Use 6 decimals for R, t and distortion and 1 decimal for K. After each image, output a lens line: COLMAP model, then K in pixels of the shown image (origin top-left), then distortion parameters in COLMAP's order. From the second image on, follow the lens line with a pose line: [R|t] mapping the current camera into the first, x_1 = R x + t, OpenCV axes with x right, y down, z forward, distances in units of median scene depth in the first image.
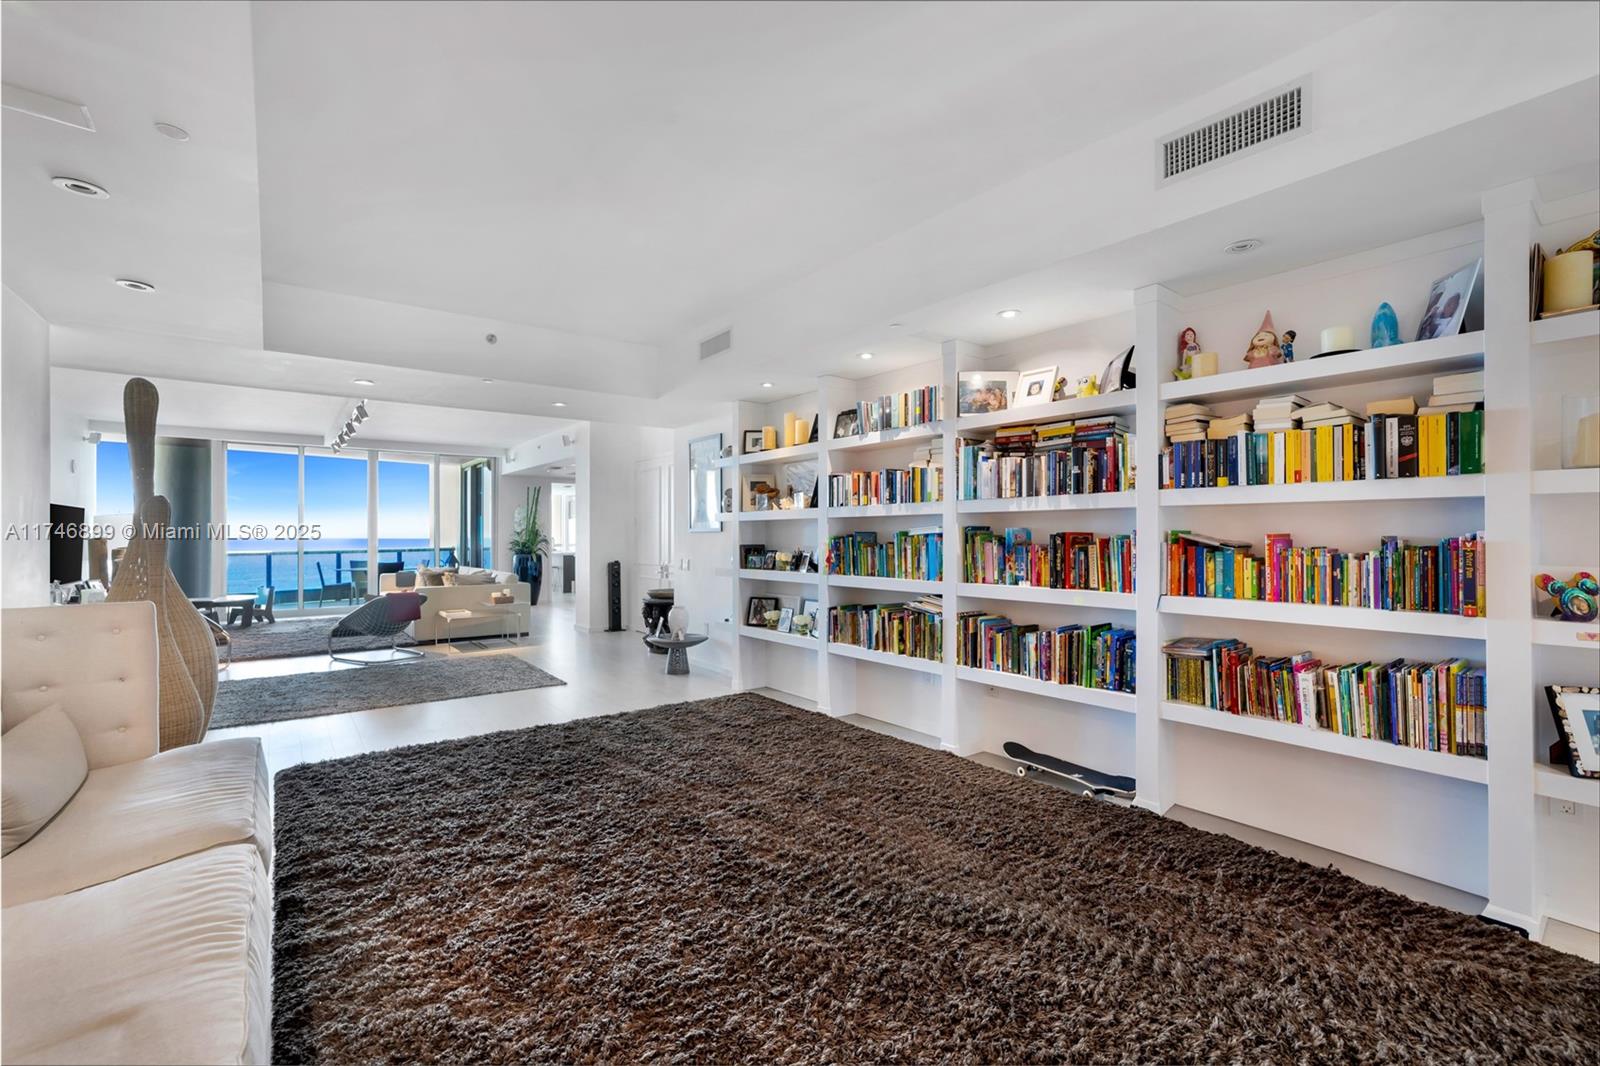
lens RADIAL K [[729.4, 0, 796.0], [0, 729.4, 500.0], [0, 0, 1]] dist [-0.001331, -0.000131]
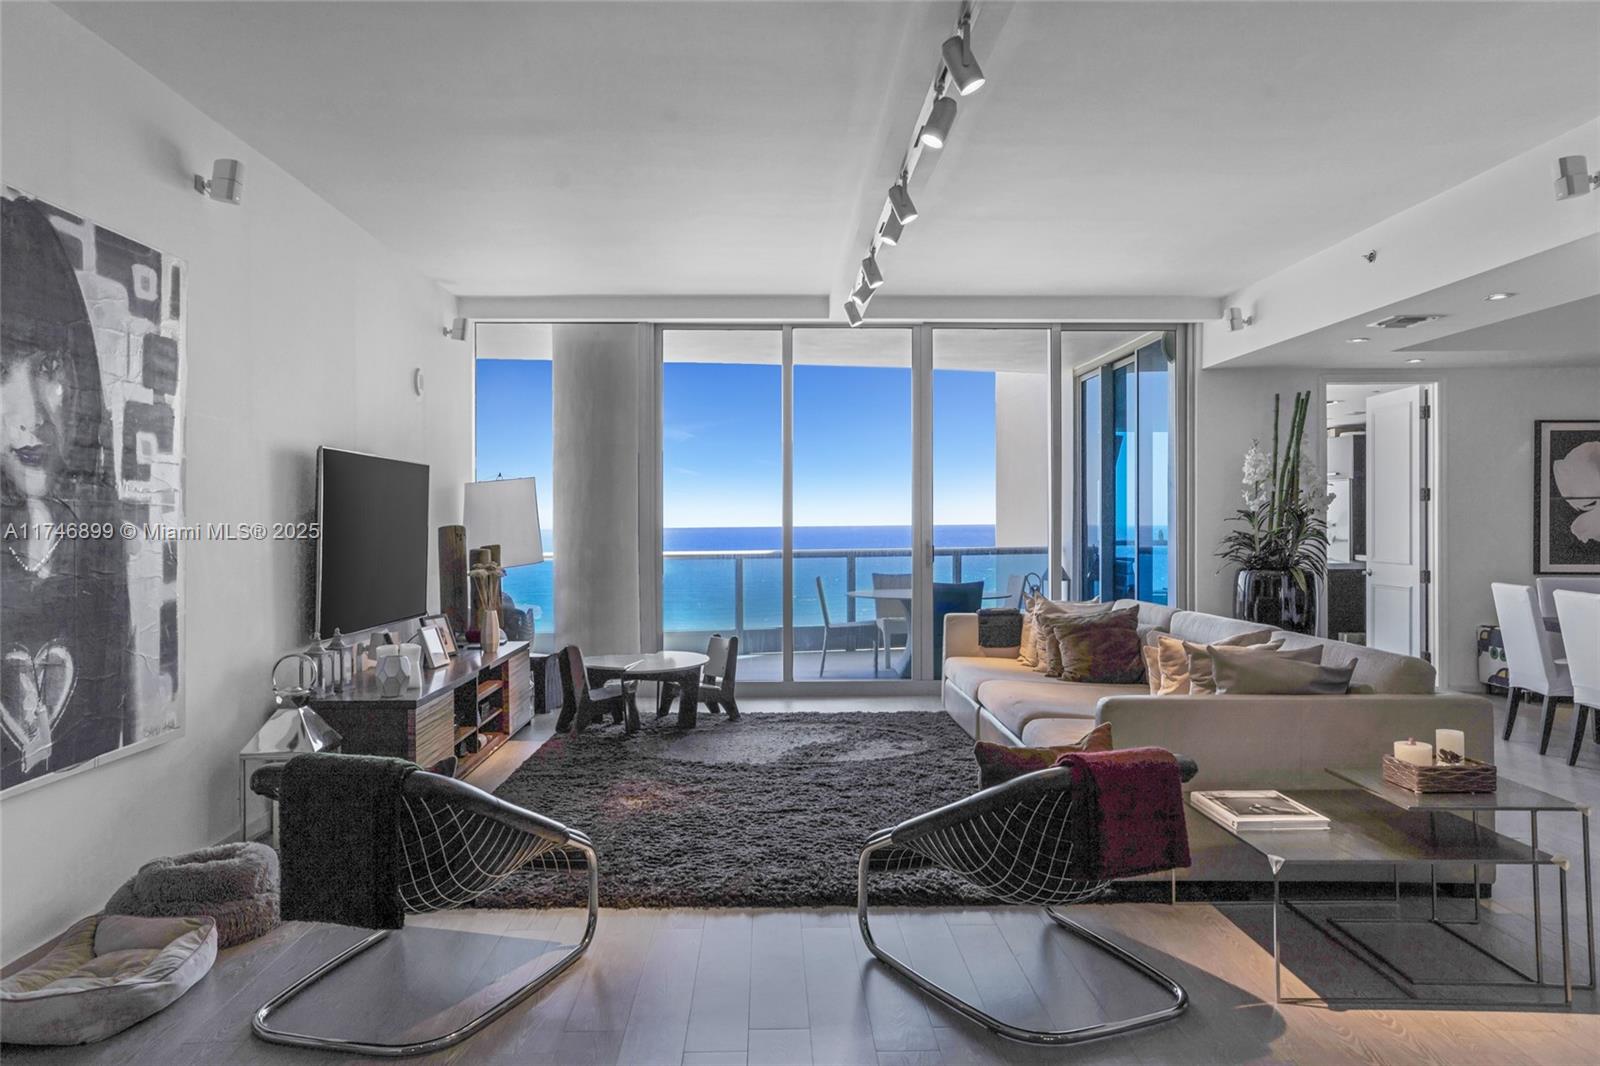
lens RADIAL K [[1112.4, 0, 800.0], [0, 1112.4, 533.0], [0, 0, 1]] dist [0.007930, 0.002100]
pose [[0.828726, 0.004574, -0.559636, -0.264452], [0.028067, 0.998369, 0.049722, 0.020538], [0.558951, -0.056913, 0.827245, 0.403688]]
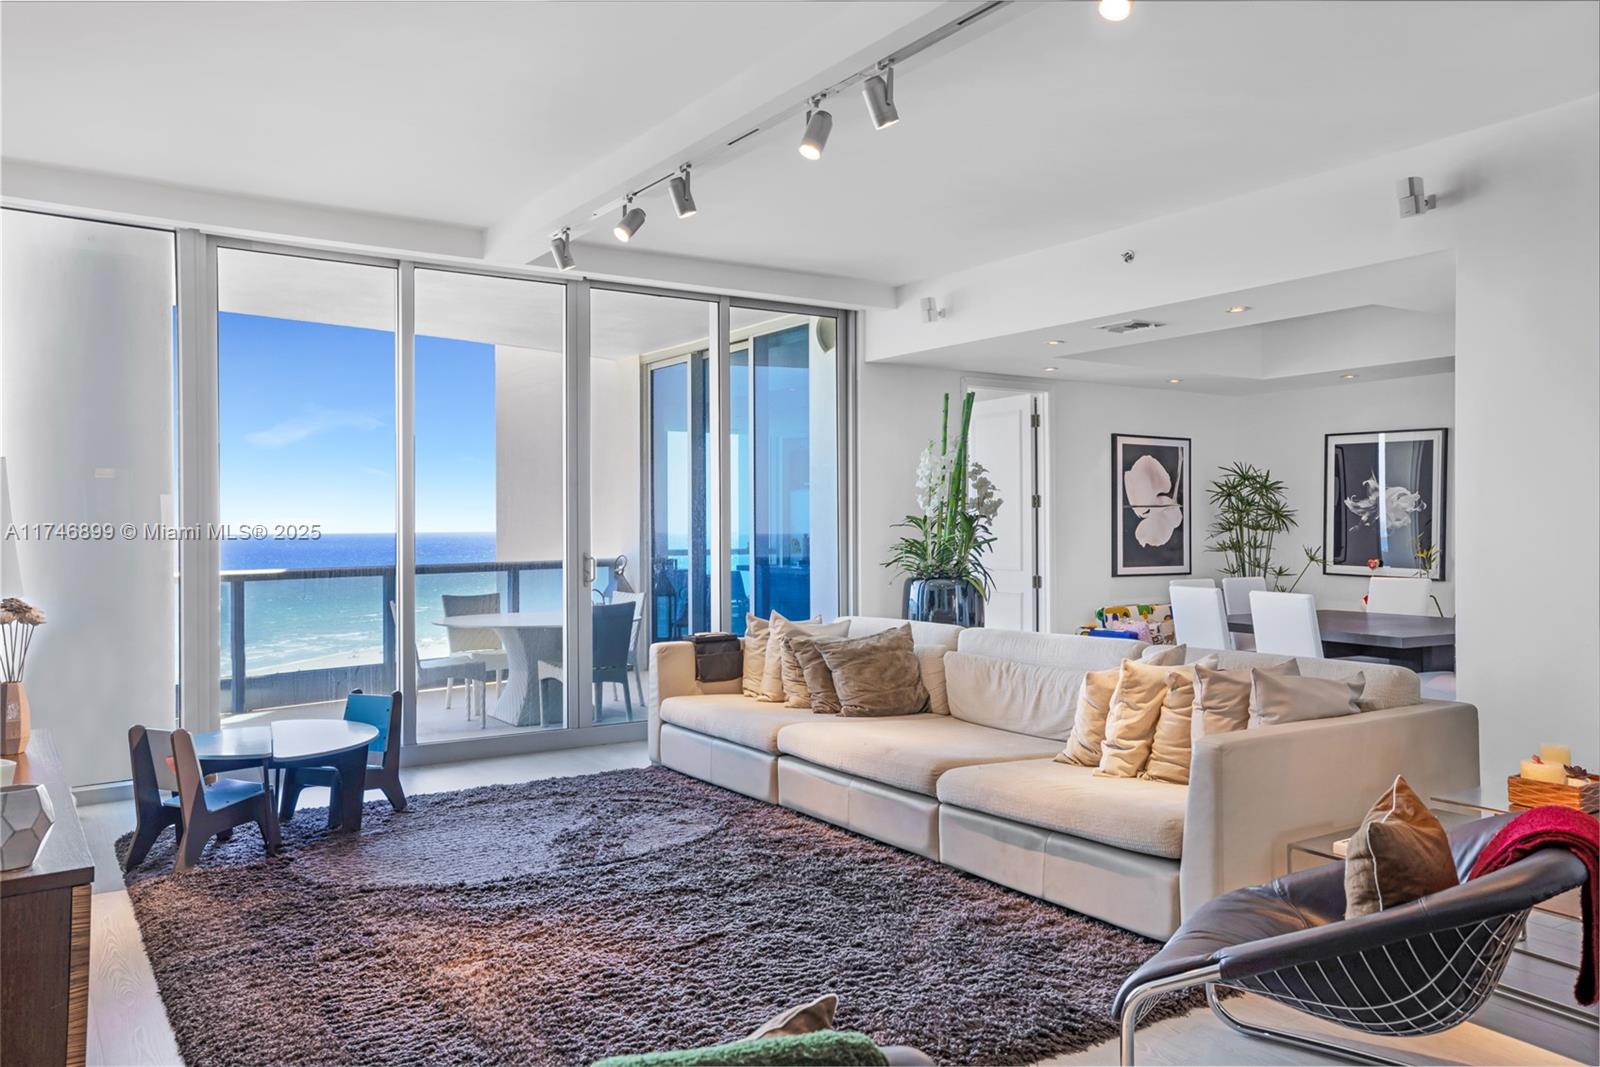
lens RADIAL K [[1198.0, 0, 800.0], [0, 1198.0, 533.5], [0, 0, 1]] dist [-0.014256, 0.002305]
pose [[0.999557, -0.002169, -0.029682, -0.450622], [0.003698, 0.998662, 0.051584, 0.022569], [0.029530, -0.051671, 0.998227, 0.431315]]
